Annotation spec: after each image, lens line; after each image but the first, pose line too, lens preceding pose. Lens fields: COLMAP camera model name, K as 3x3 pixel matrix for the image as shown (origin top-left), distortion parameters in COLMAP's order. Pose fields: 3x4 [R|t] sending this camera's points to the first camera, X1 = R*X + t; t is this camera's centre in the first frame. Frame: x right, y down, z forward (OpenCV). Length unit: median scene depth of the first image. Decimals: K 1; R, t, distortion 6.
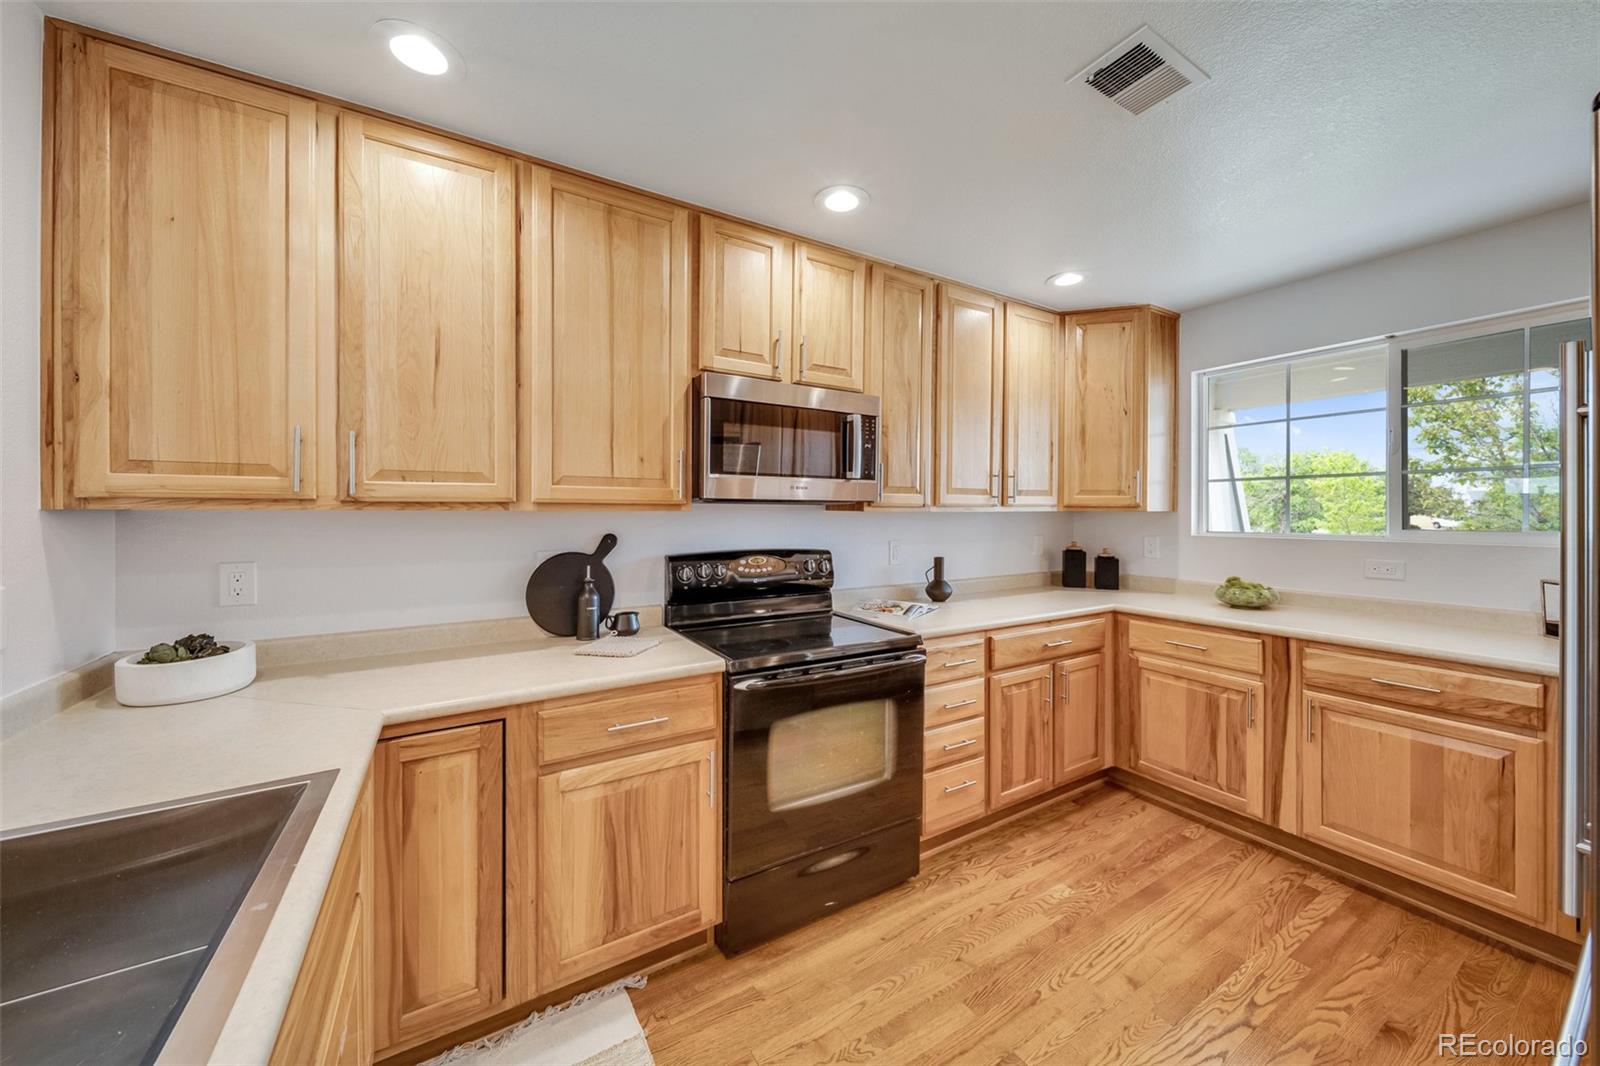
lens RADIAL K [[564.7, 0, 795.5], [0, 564.7, 513.2], [0, 0, 1]] dist [-0.001253, -0.000234]
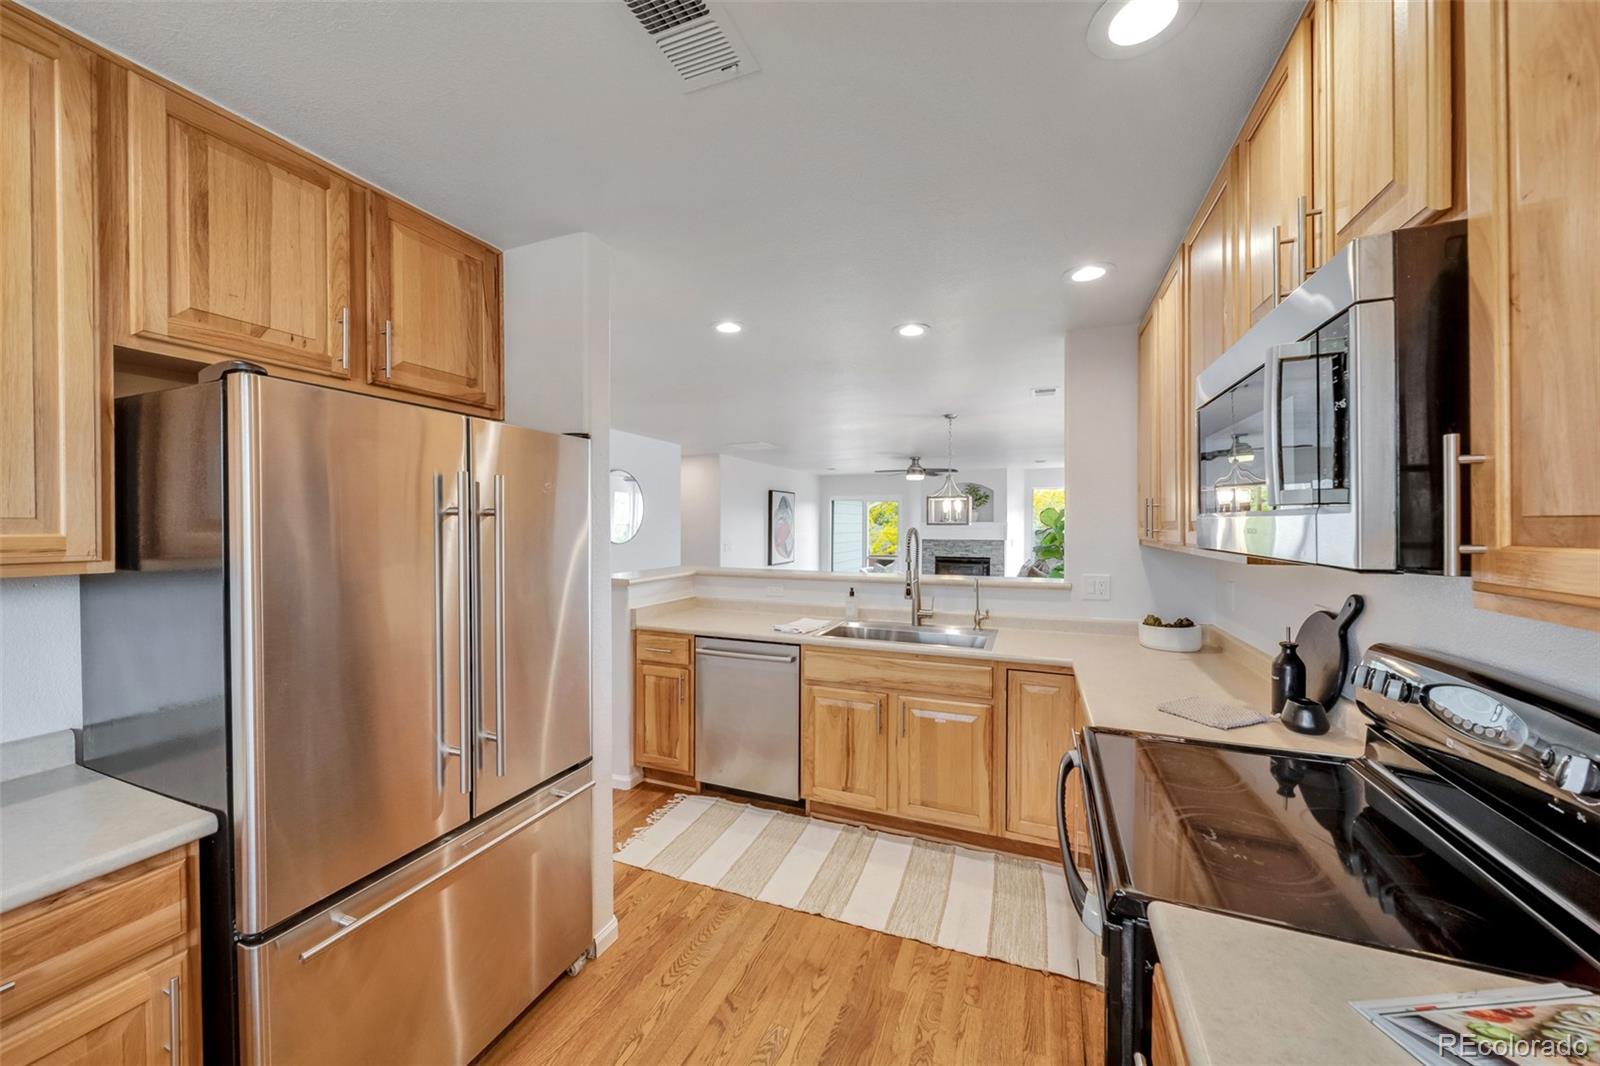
lens RADIAL K [[564.7, 0, 805.1], [0, 564.7, 526.0], [0, 0, 1]] dist [-0.001253, -0.000234]
pose [[-0.791803, 0.001946, -0.610774, 0.801988], [0.001206, 0.999998, 0.001622, -0.061671], [0.610776, 0.000547, -0.791803, 1.429086]]
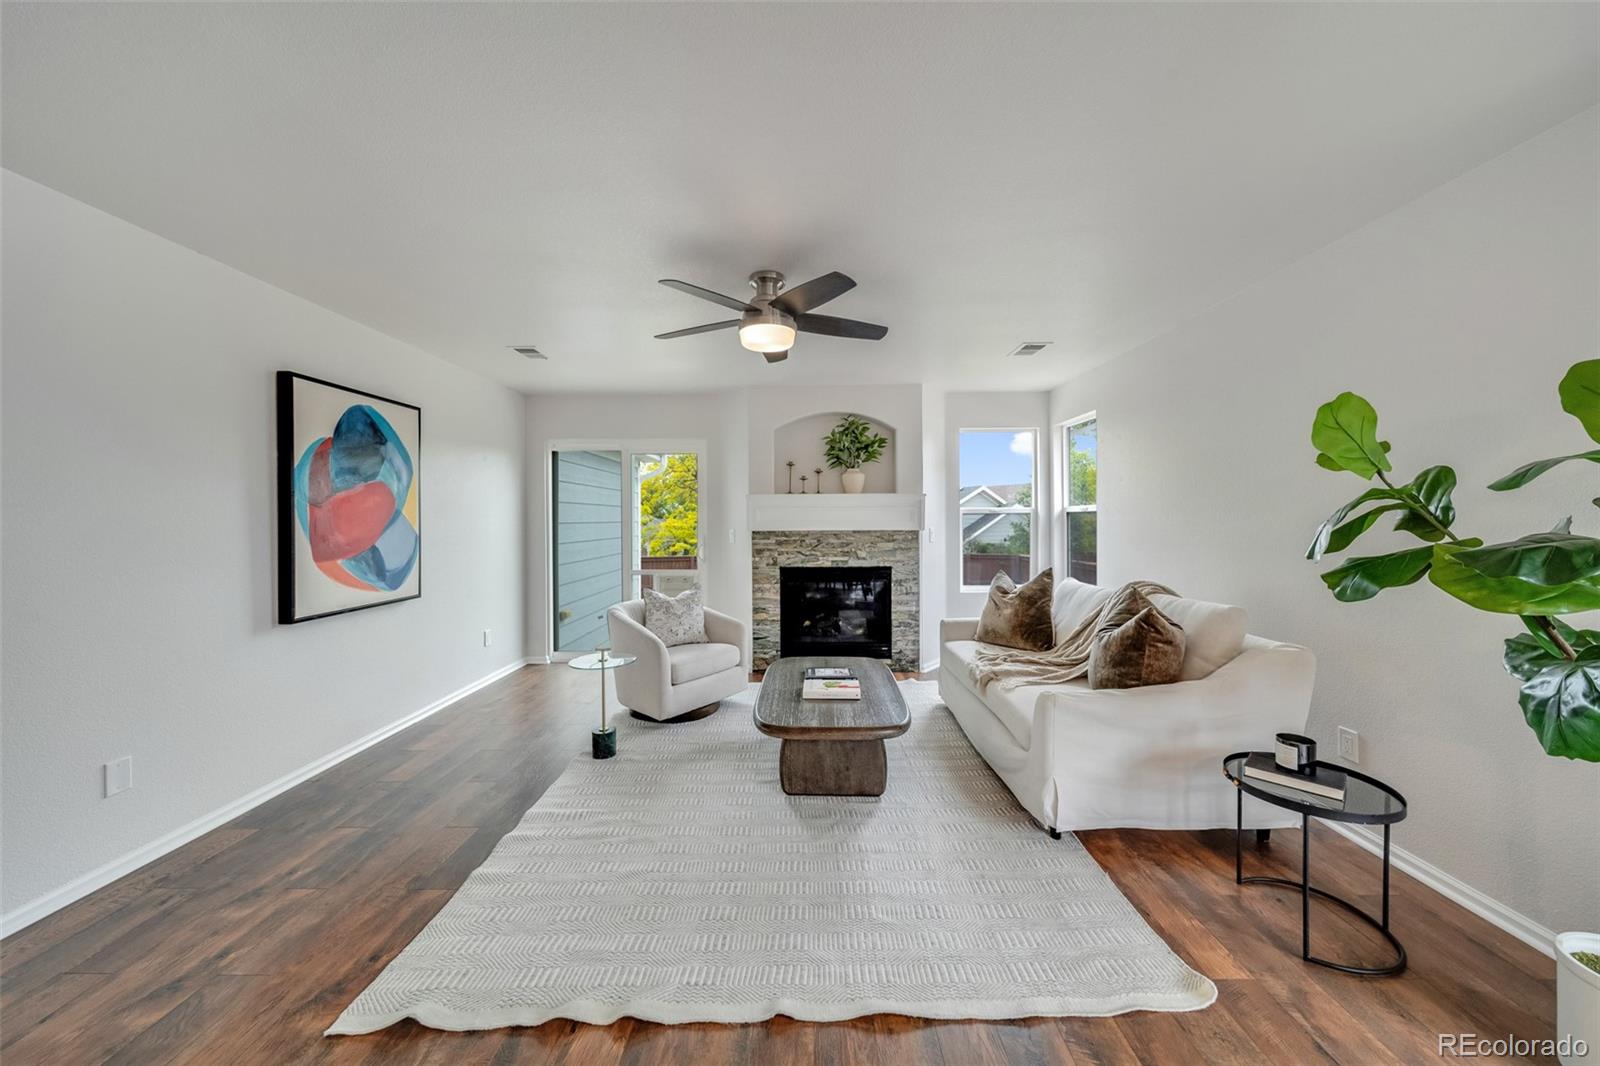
lens RADIAL K [[564.7, 0, 799.7], [0, 564.7, 524.6], [0, 0, 1]] dist [-0.001253, -0.000234]
pose [[-0.514108, 0.011211, -0.857652, -1.644584], [0.007660, 0.999935, 0.008478, 0.039376], [0.857691, -0.002211, -0.514160, -0.986120]]
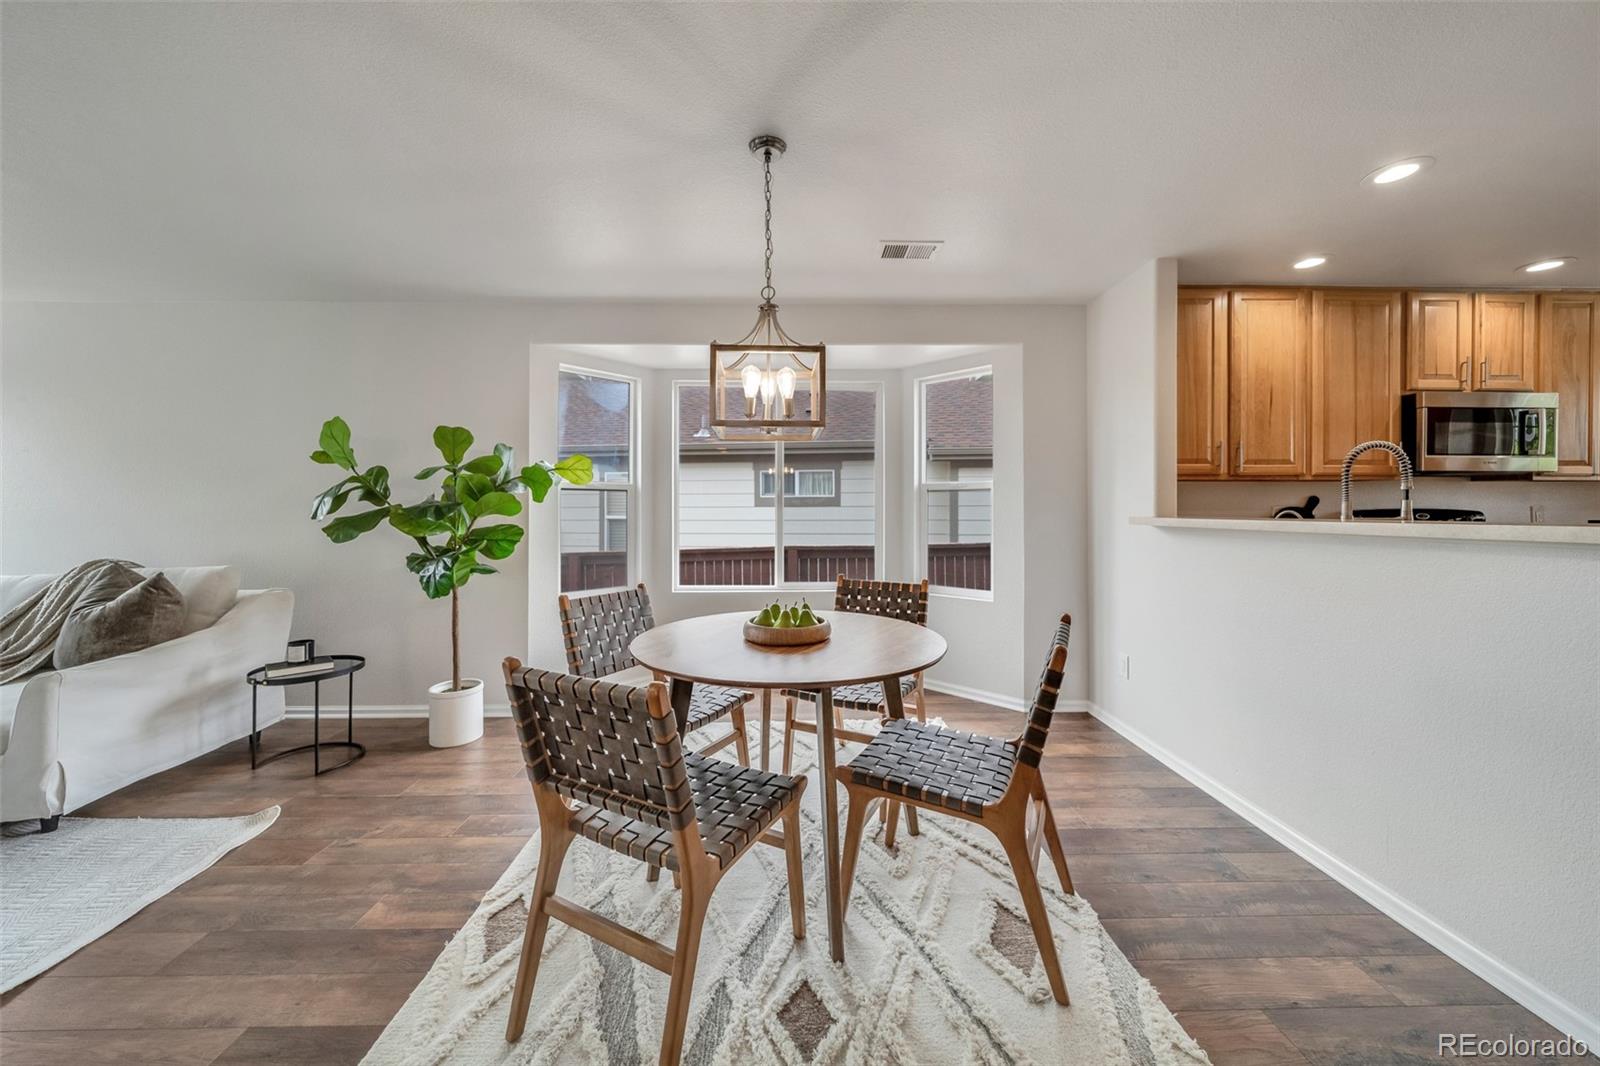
lens RADIAL K [[564.7, 0, 794.7], [0, 564.7, 505.3], [0, 0, 1]] dist [-0.001253, -0.000234]
pose [[0.869947, -0.003966, -0.493130, -1.042518], [0.000940, 0.999979, -0.006384, 0.090683], [0.493145, 0.005090, 0.869932, -1.434631]]
